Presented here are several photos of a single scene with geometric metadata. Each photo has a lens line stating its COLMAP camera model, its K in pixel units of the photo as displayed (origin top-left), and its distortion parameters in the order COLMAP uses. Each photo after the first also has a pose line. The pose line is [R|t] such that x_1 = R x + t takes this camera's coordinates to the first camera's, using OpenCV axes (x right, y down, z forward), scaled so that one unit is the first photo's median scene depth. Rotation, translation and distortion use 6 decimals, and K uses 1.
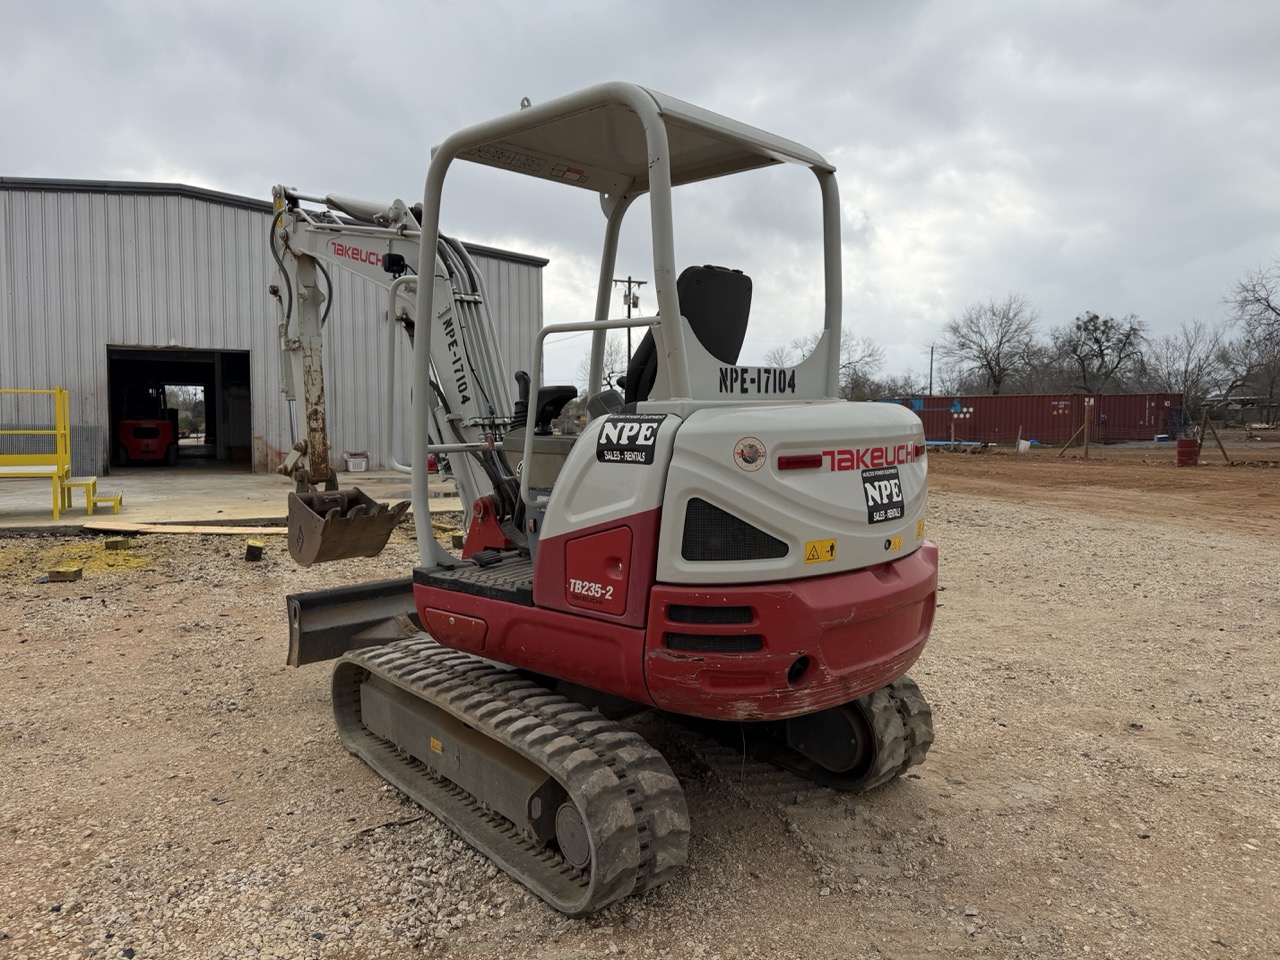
lens RADIAL K [[905.5, 0, 643.5], [0, 905.5, 496.7], [0, 0, 1]] dist [0.083071, -0.103840]
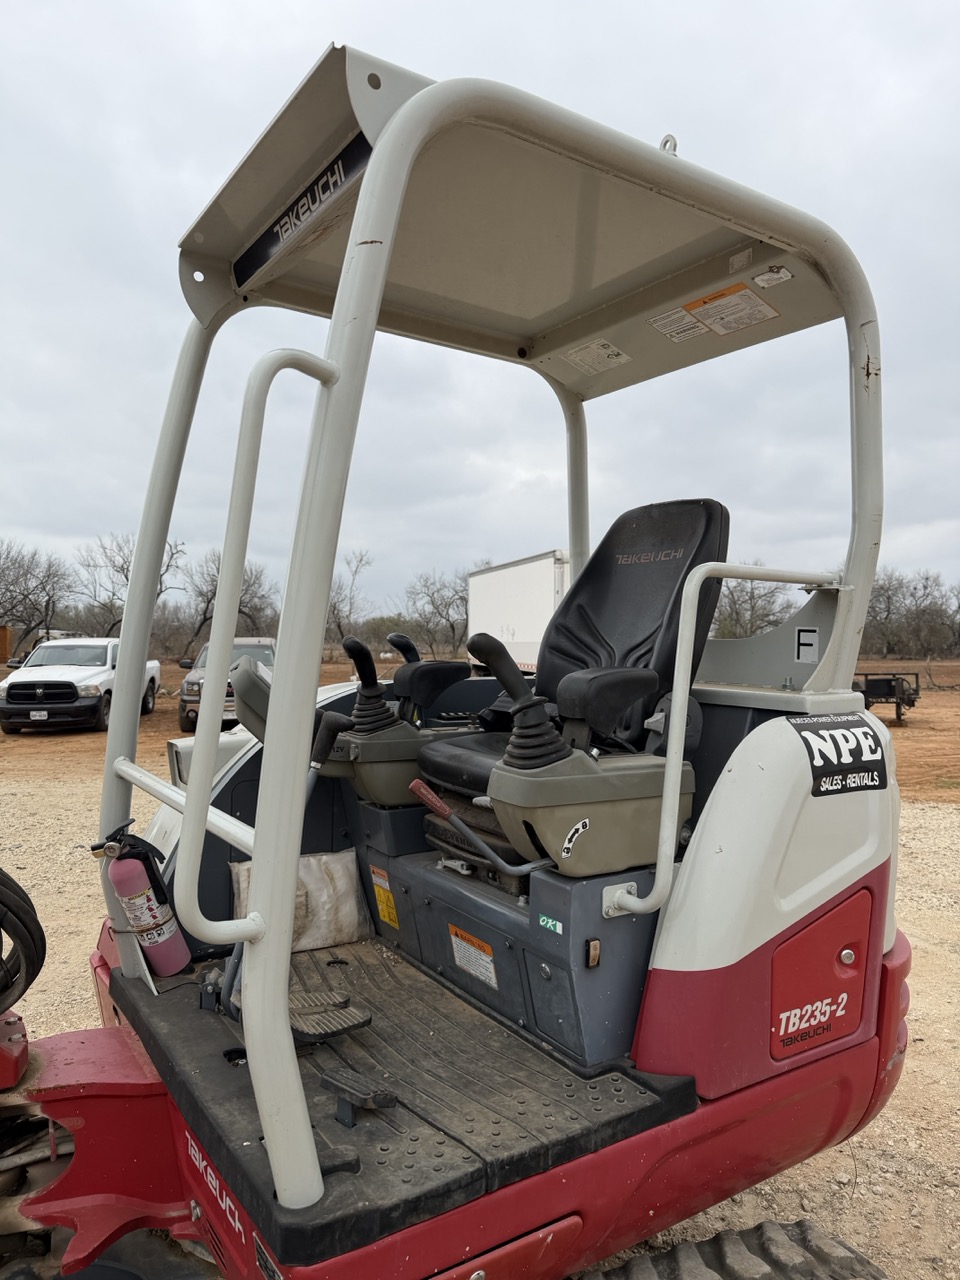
lens RADIAL K [[898.1, 0, 480.0], [0, 898.1, 640.0], [0, 0, 1]] dist [0.072931, -0.100768]
pose [[0.231815, 0.006657, 0.972737, -0.444420], [0.080776, 0.996391, -0.026068, -0.092976], [-0.969400, 0.084617, 0.230441, 0.675633]]
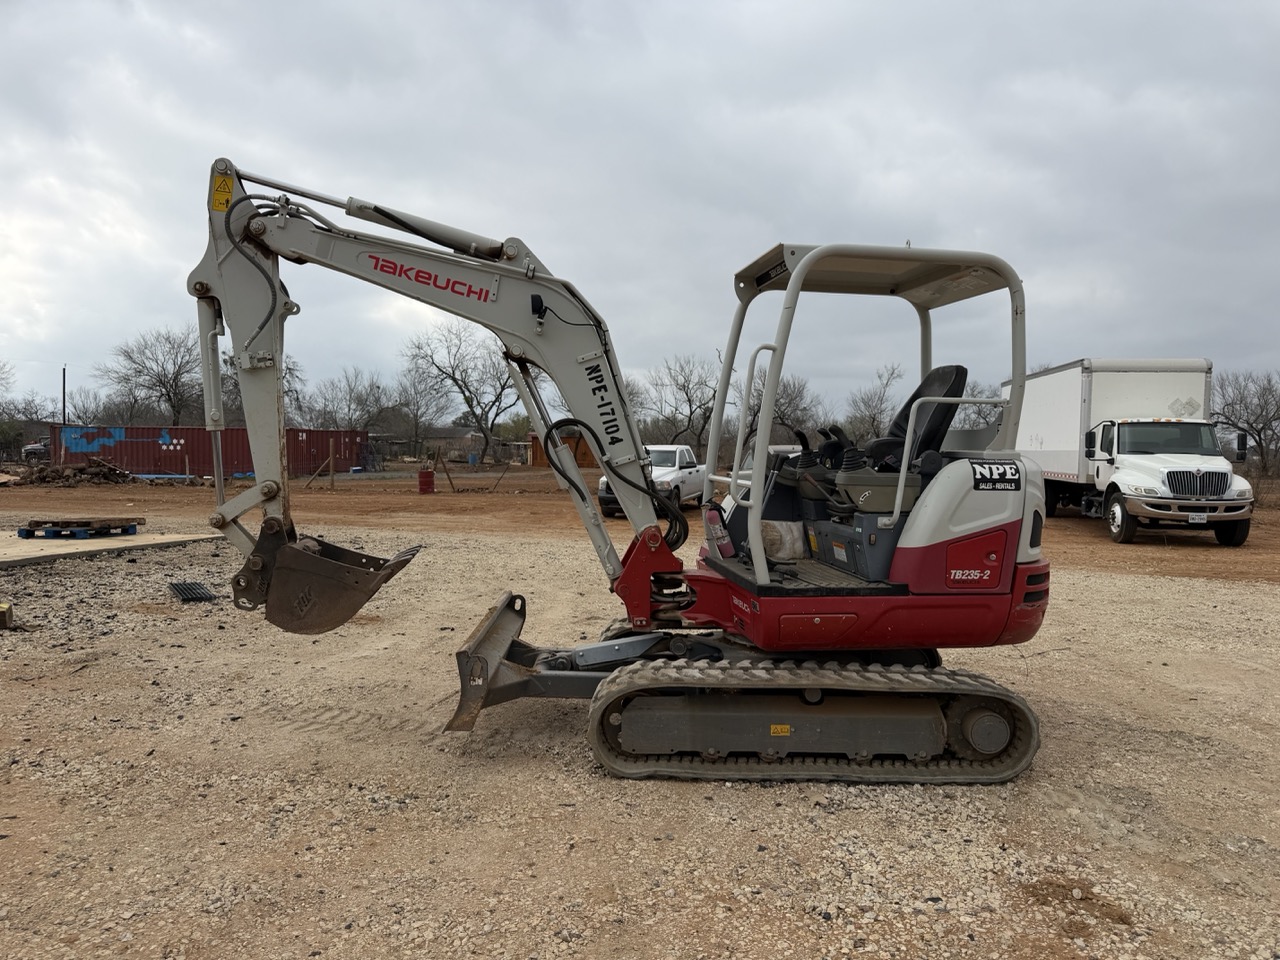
lens RADIAL K [[898.1, 0, 636.7], [0, 898.1, 500.6], [0, 0, 1]] dist [0.072931, -0.100768]
pose [[0.611177, -0.033167, 0.790799, -1.023164], [0.056776, 0.998385, -0.002007, -0.031907], [-0.789455, 0.046125, 0.612073, 0.323744]]
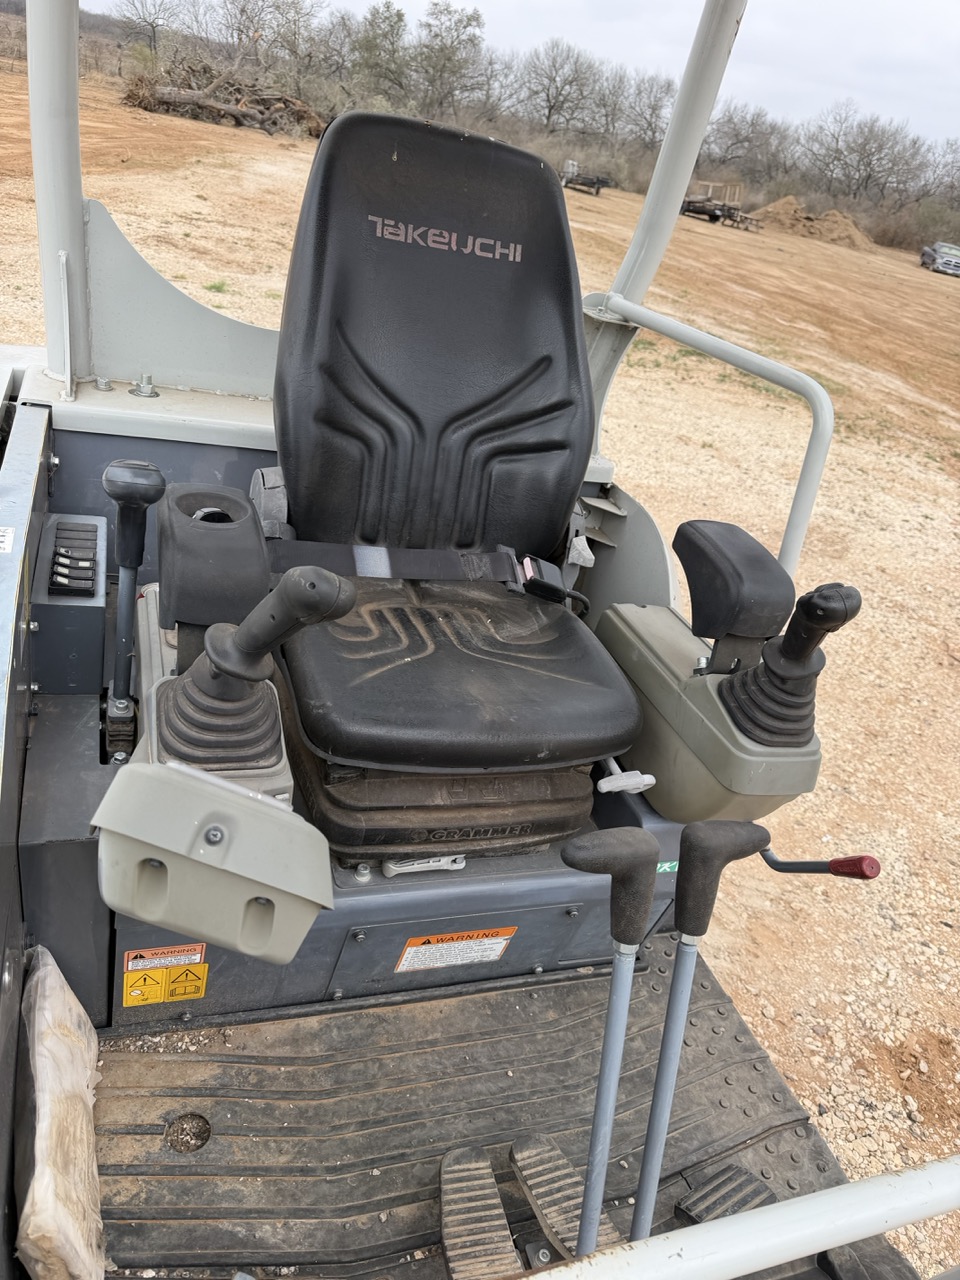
lens RADIAL K [[905.5, 0, 480.0], [0, 905.5, 640.0], [0, 0, 1]] dist [0.083071, -0.103840]
pose [[-0.868151, -0.375693, 0.324296, -0.123577], [-0.155456, 0.826394, 0.541208, -0.193420], [-0.471325, 0.419437, -0.775839, 0.950770]]
